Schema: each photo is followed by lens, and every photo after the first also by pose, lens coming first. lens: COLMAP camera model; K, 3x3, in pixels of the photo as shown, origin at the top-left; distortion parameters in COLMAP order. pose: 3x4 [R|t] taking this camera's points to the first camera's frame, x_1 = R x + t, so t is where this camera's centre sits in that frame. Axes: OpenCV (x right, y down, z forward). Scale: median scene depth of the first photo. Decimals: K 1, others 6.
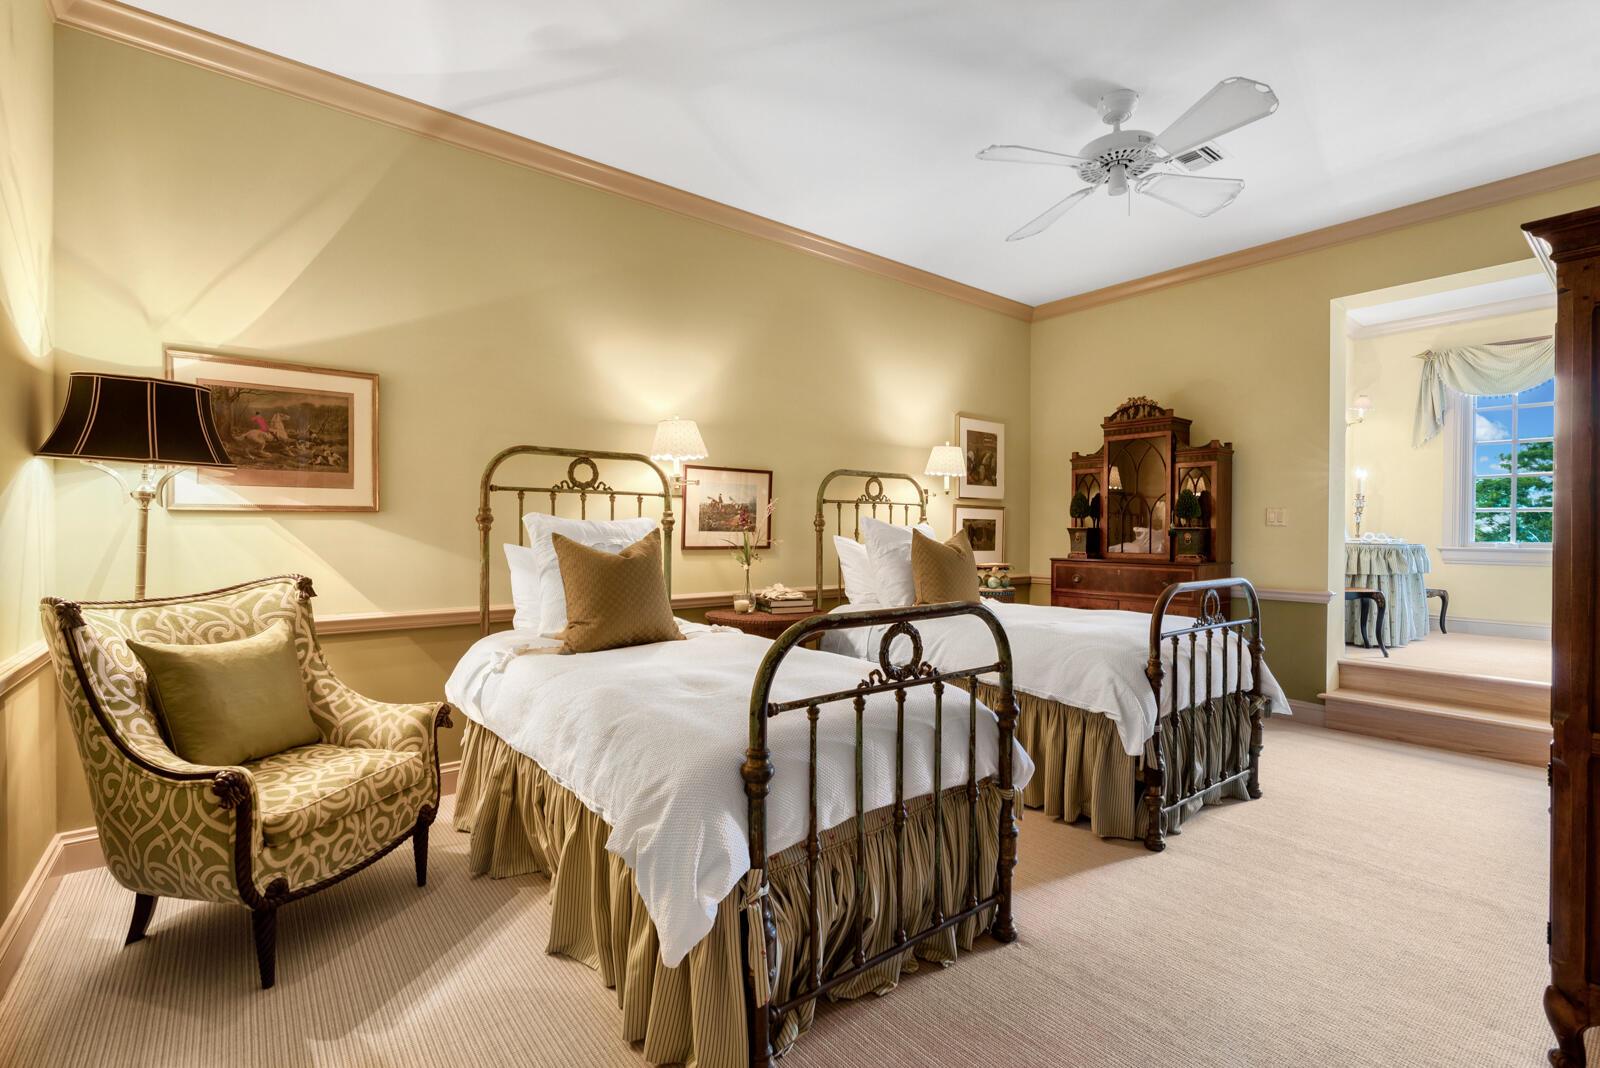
lens RADIAL K [[725.3, 0, 813.1], [0, 725.3, 533.9], [0, 0, 1]] dist [-0.004379, 0.002223]
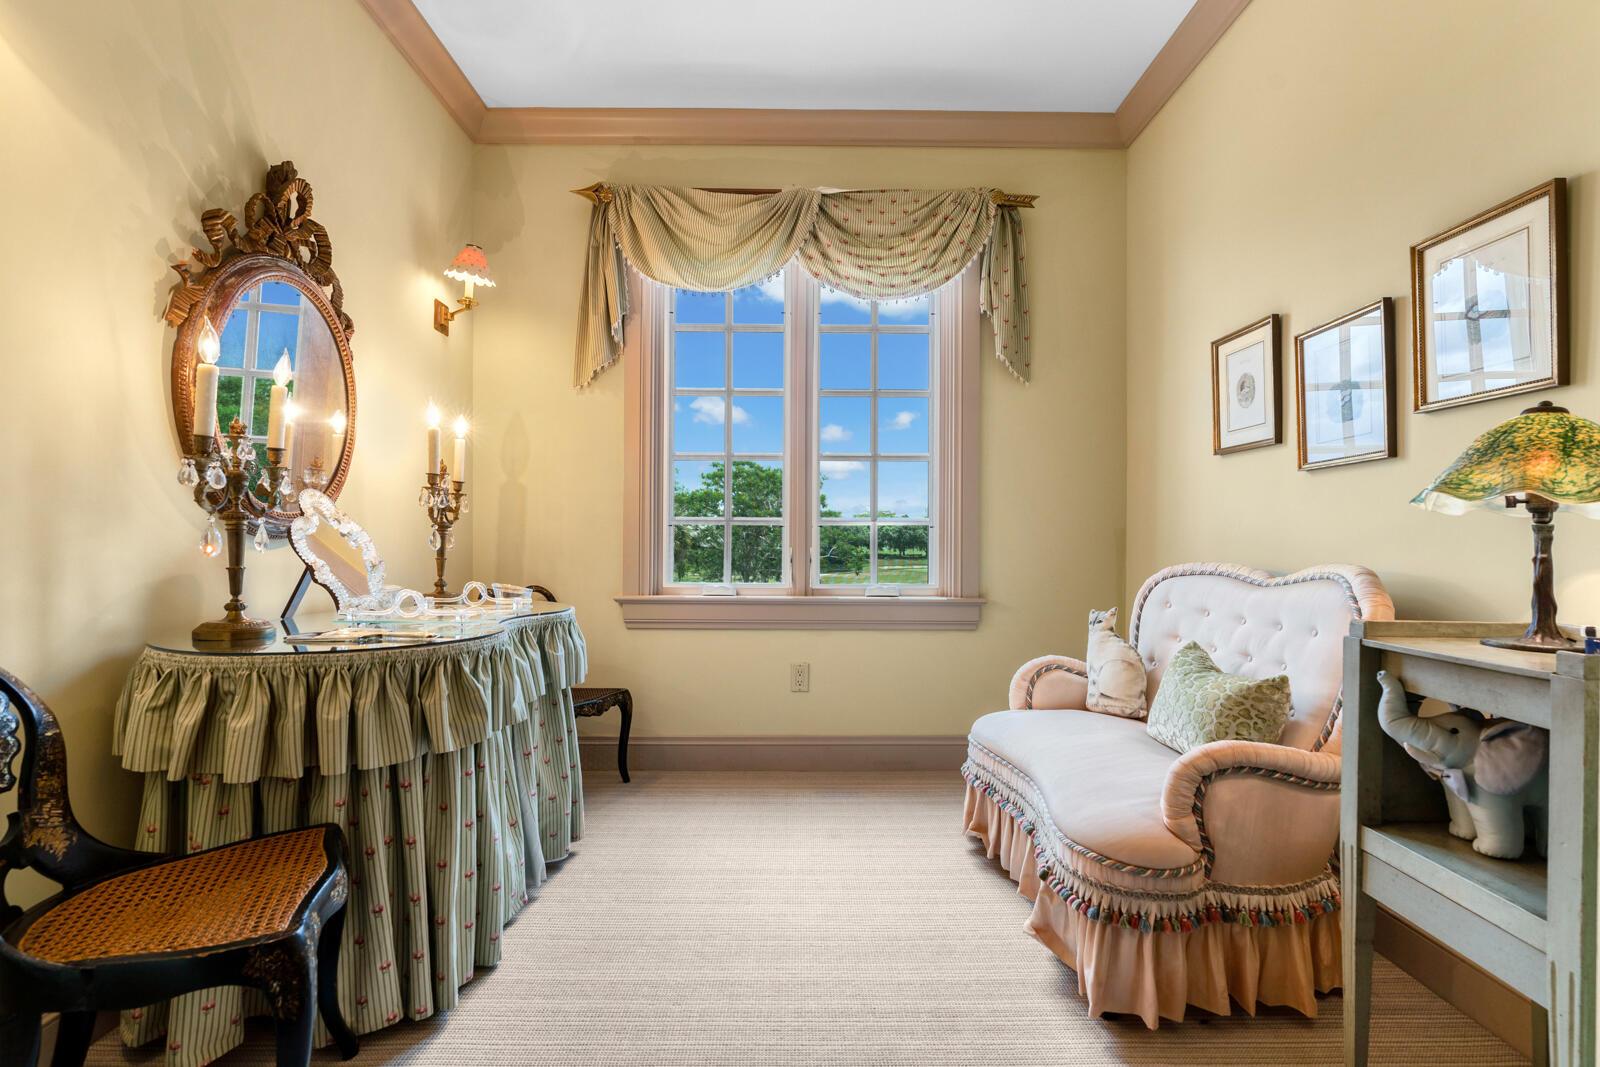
lens RADIAL K [[725.3, 0, 803.8], [0, 725.3, 529.8], [0, 0, 1]] dist [-0.004379, 0.002223]
pose [[0.617536, 0.000607, 0.786543, 0.571819], [0.010248, 0.999909, -0.008819, -0.021077], [-0.786476, 0.013507, 0.617473, 0.616166]]
